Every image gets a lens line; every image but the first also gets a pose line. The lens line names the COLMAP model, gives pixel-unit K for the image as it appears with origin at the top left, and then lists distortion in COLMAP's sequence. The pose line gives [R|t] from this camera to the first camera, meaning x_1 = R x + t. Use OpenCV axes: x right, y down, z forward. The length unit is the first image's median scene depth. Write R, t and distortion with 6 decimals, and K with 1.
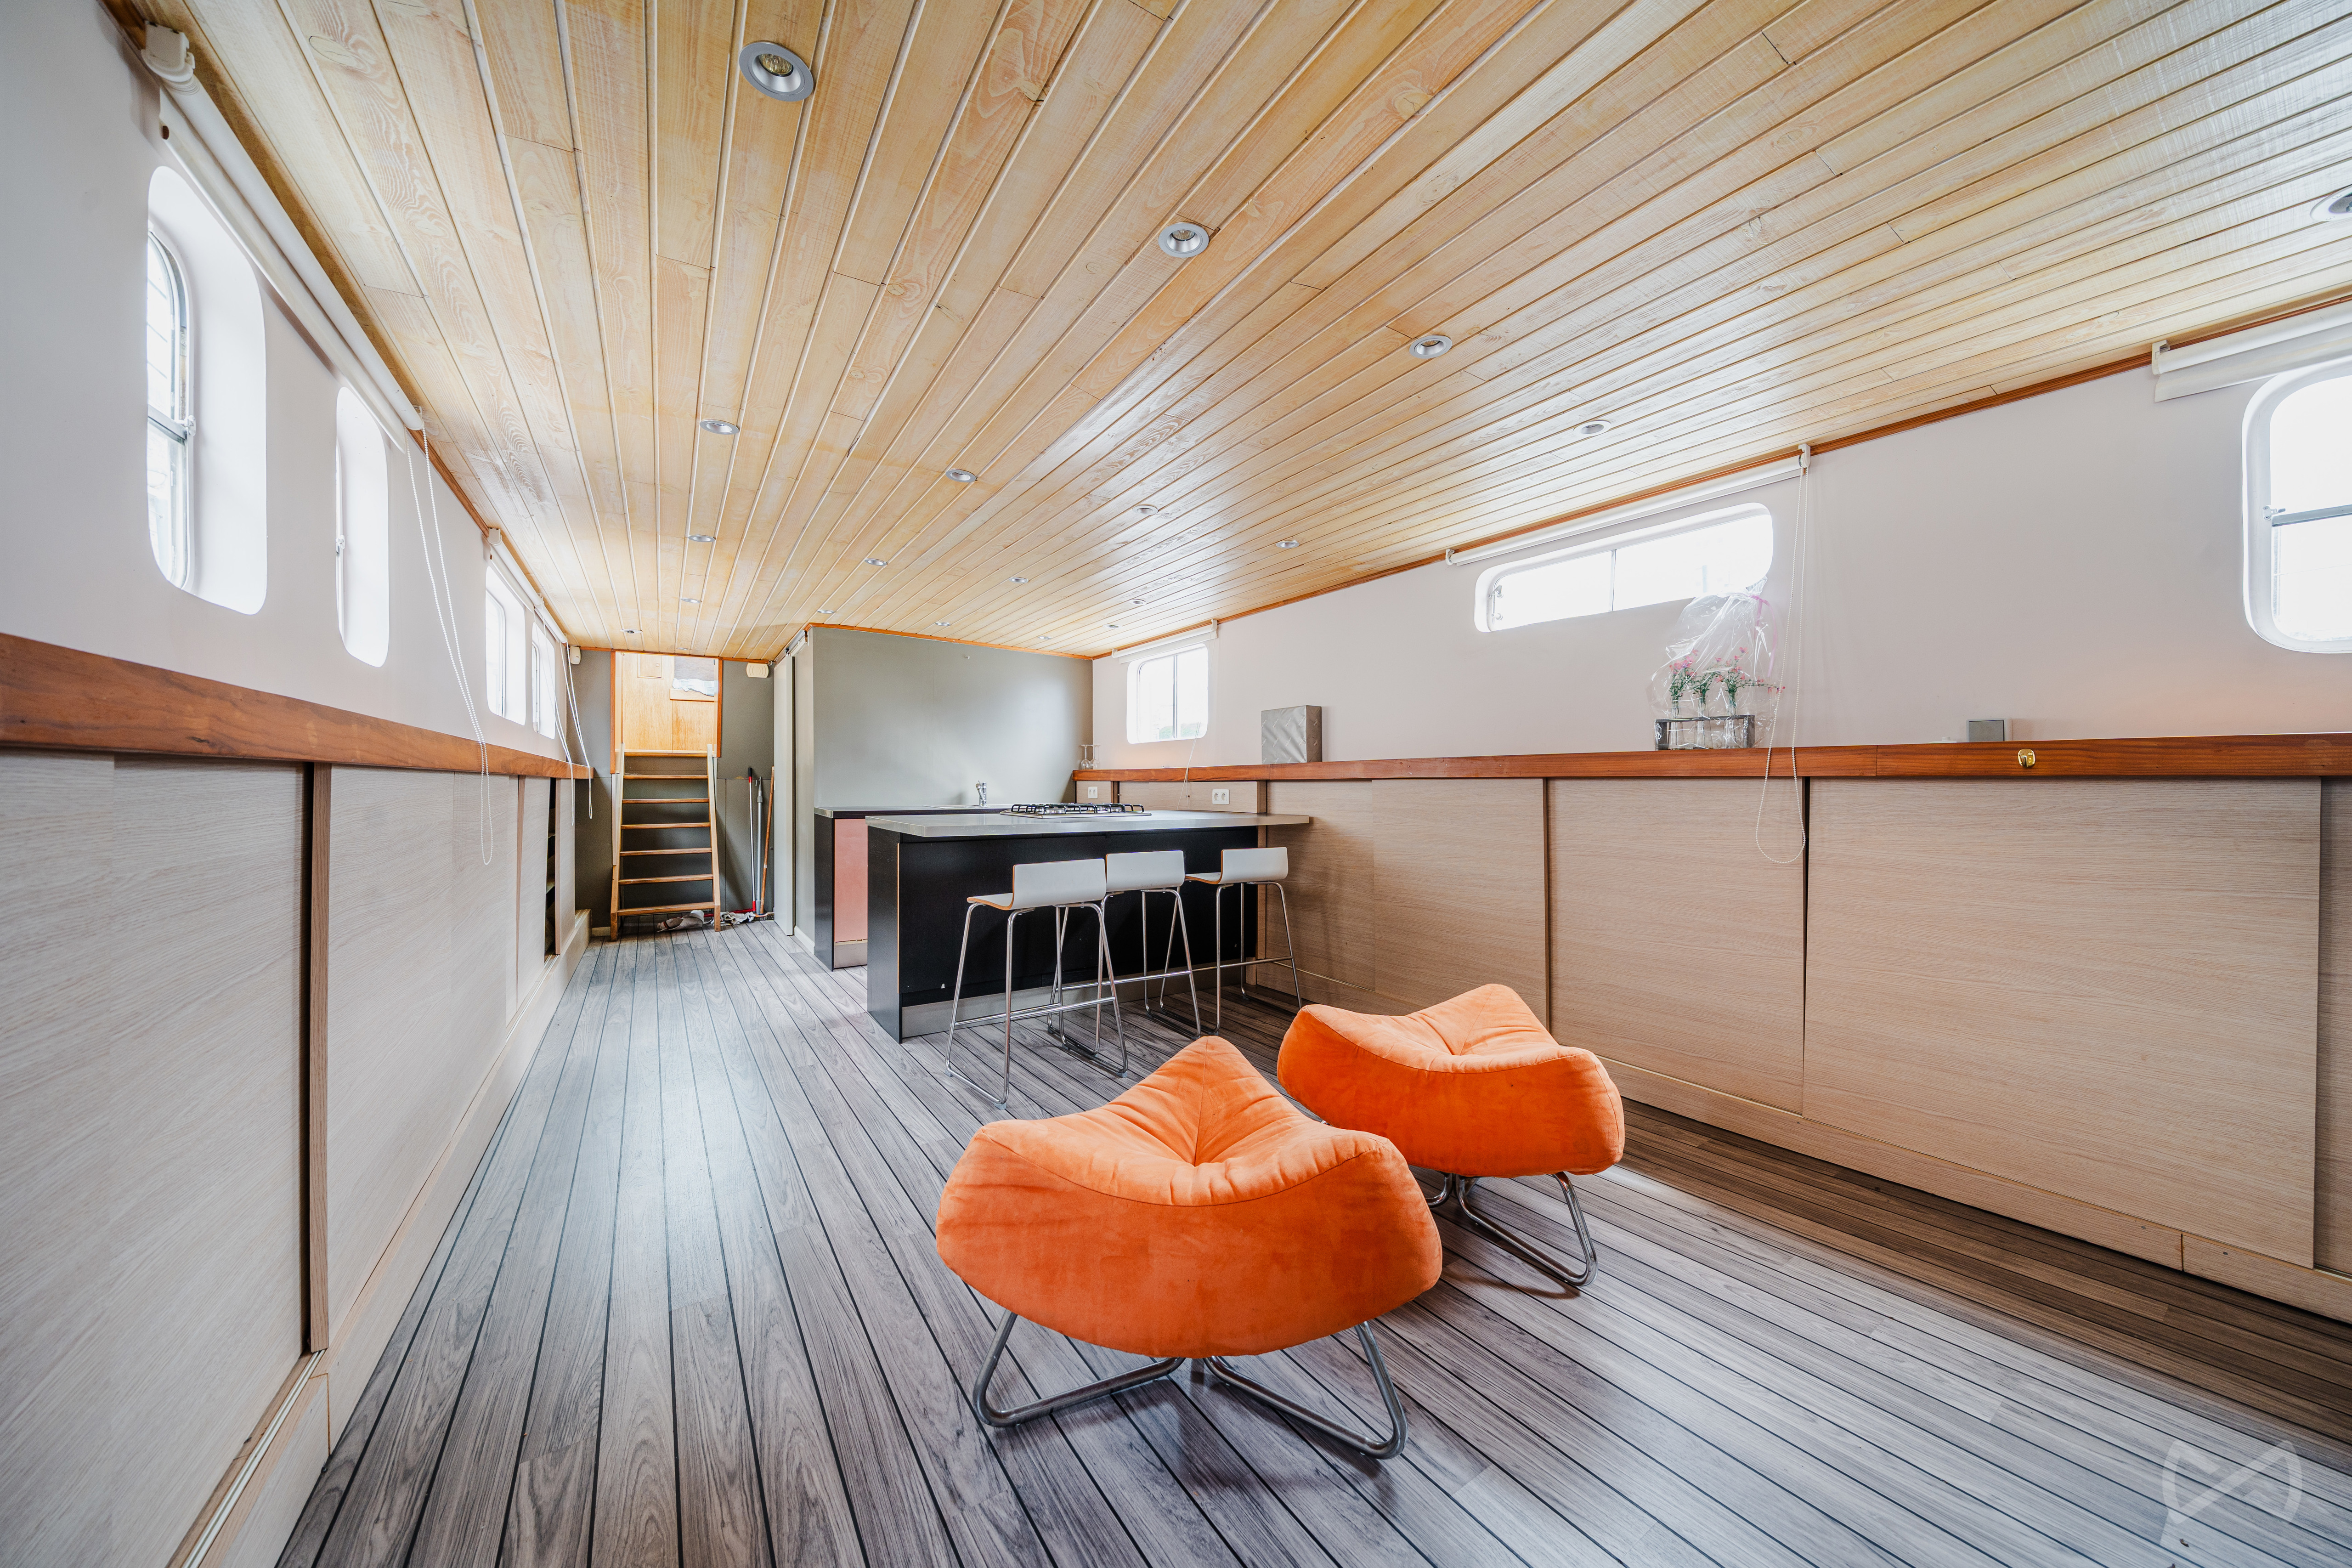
lens RADIAL K [[796.1, 0, 1184.4], [0, 796.1, 782.4], [0, 0, 1]] dist [0.000181, -0.001613]
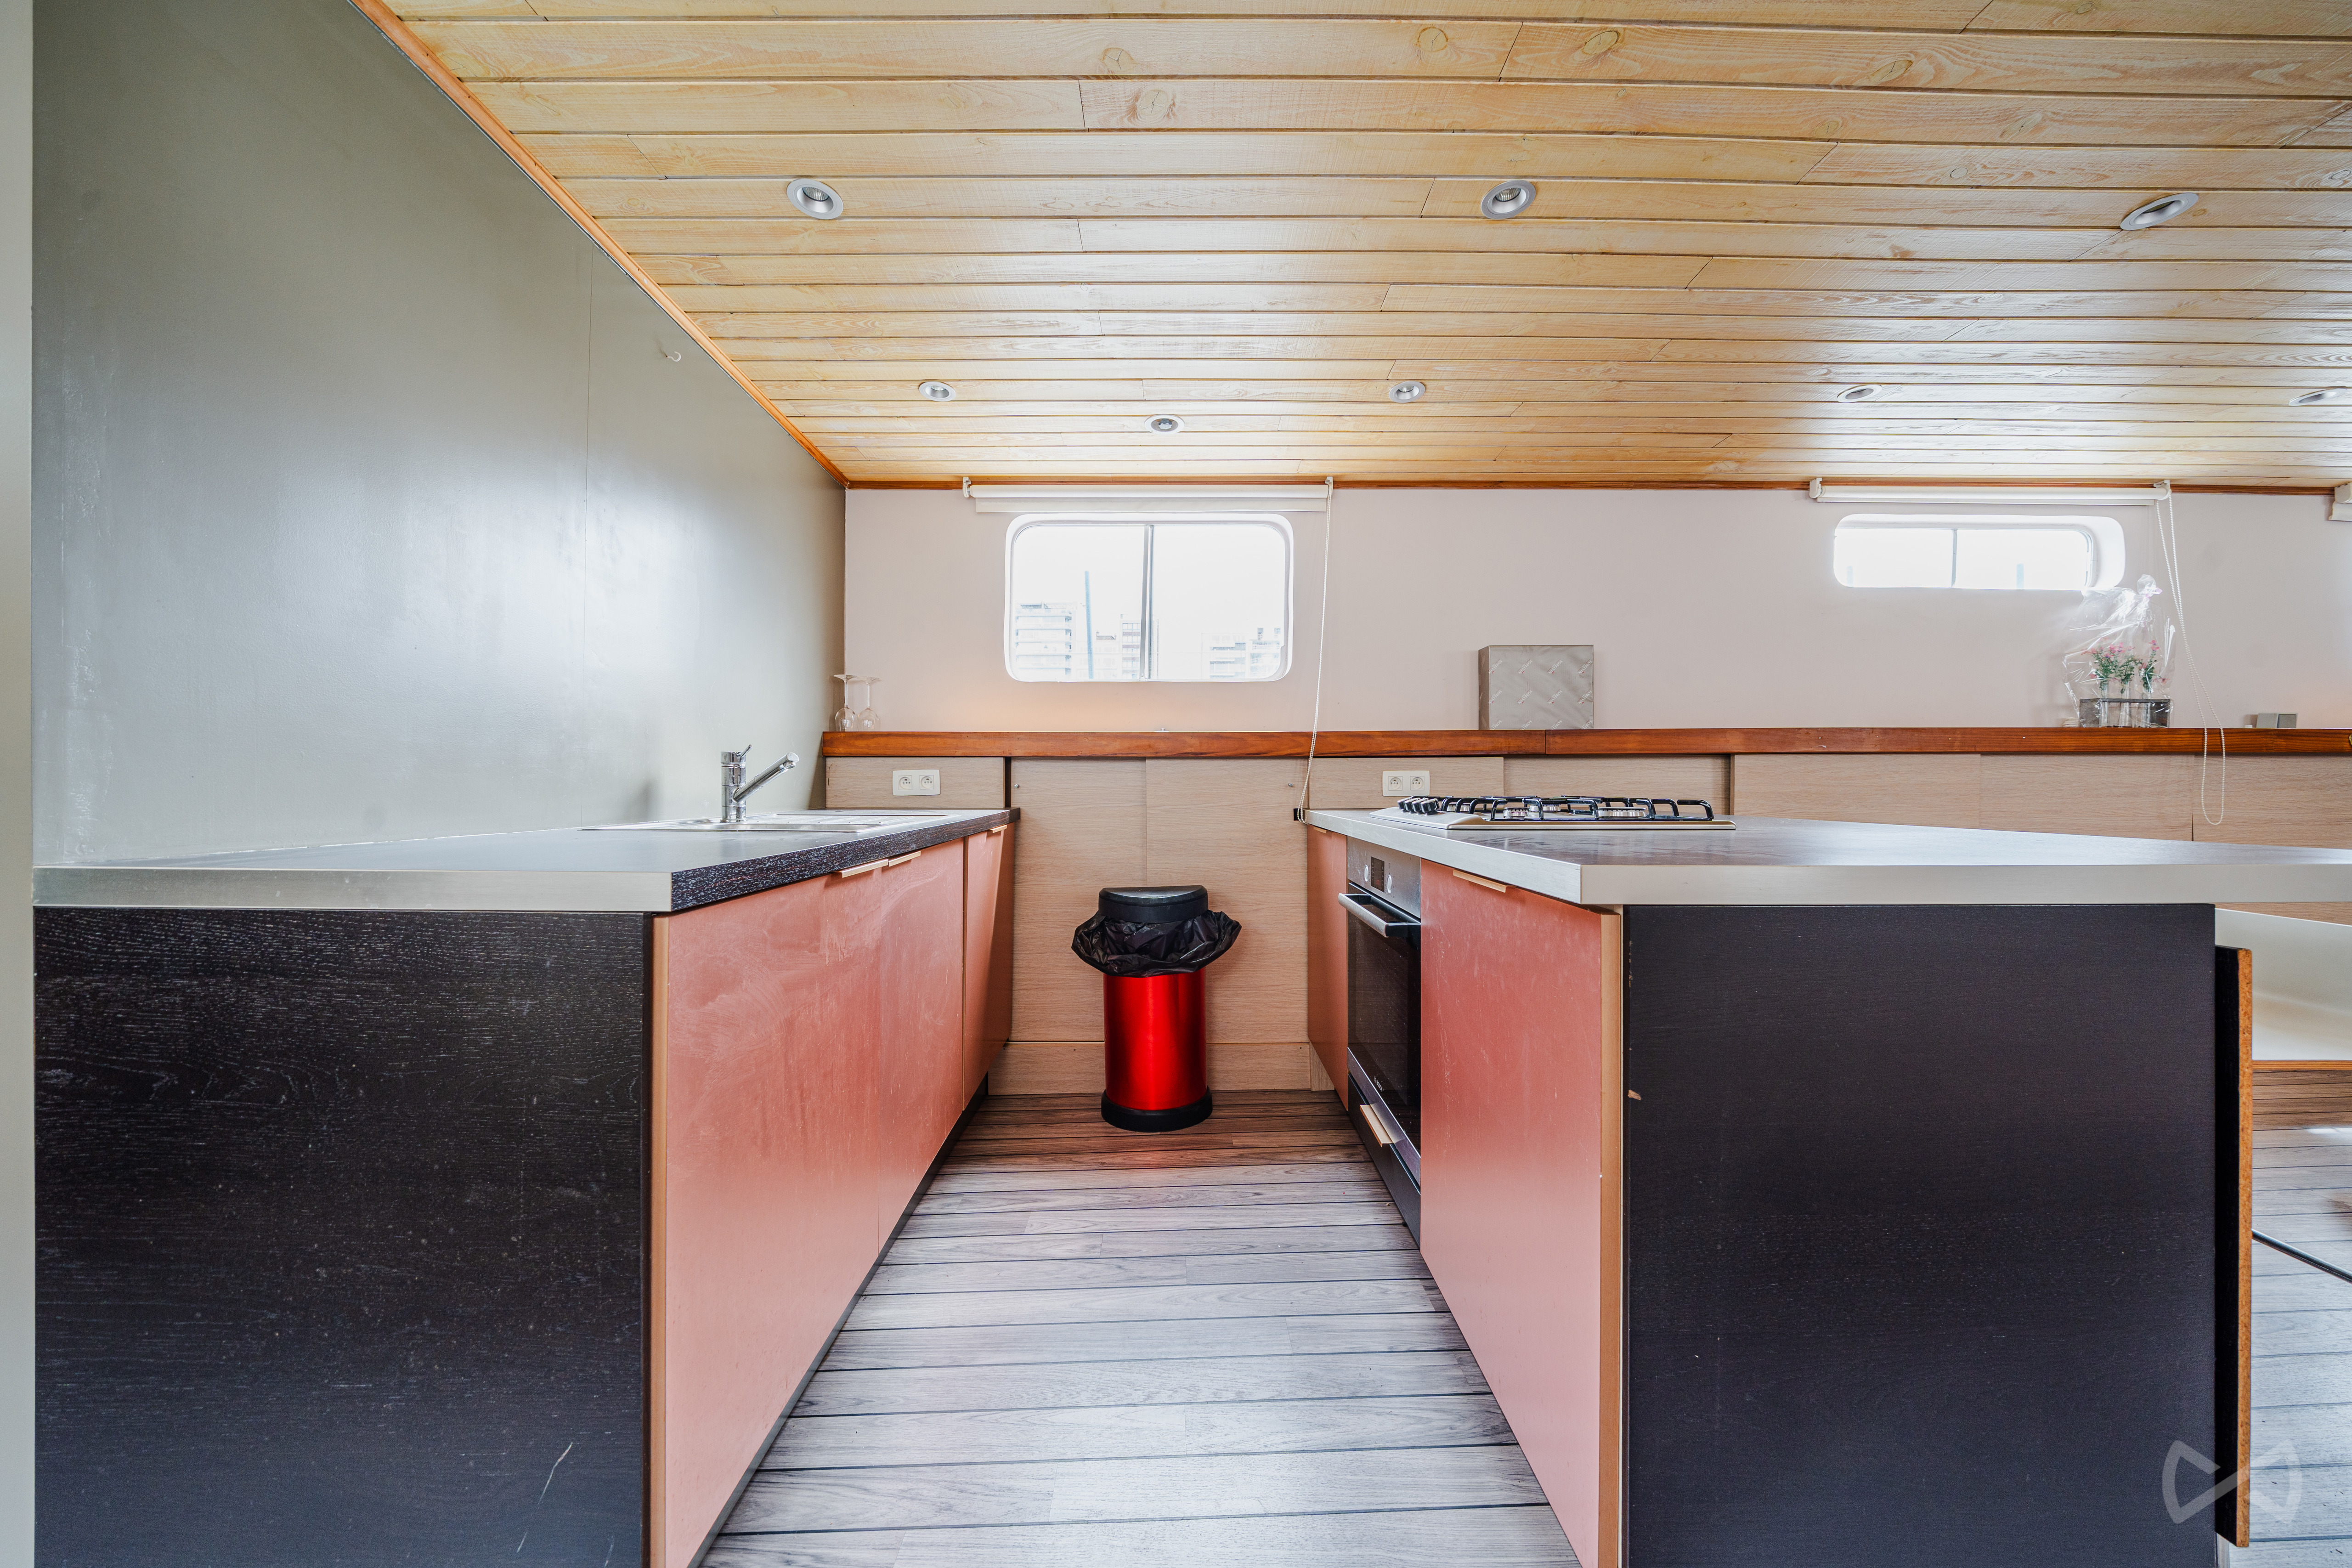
lens RADIAL K [[799.3, 0, 1177.4], [0, 799.3, 781.8], [0, 0, 1]] dist [-0.000662, -0.002388]
pose [[0.539070, -0.000364, 0.842261, -0.464965], [0.002717, 0.999995, -0.001307, 0.014577], [-0.842256, 0.002993, 0.539069, 0.711182]]
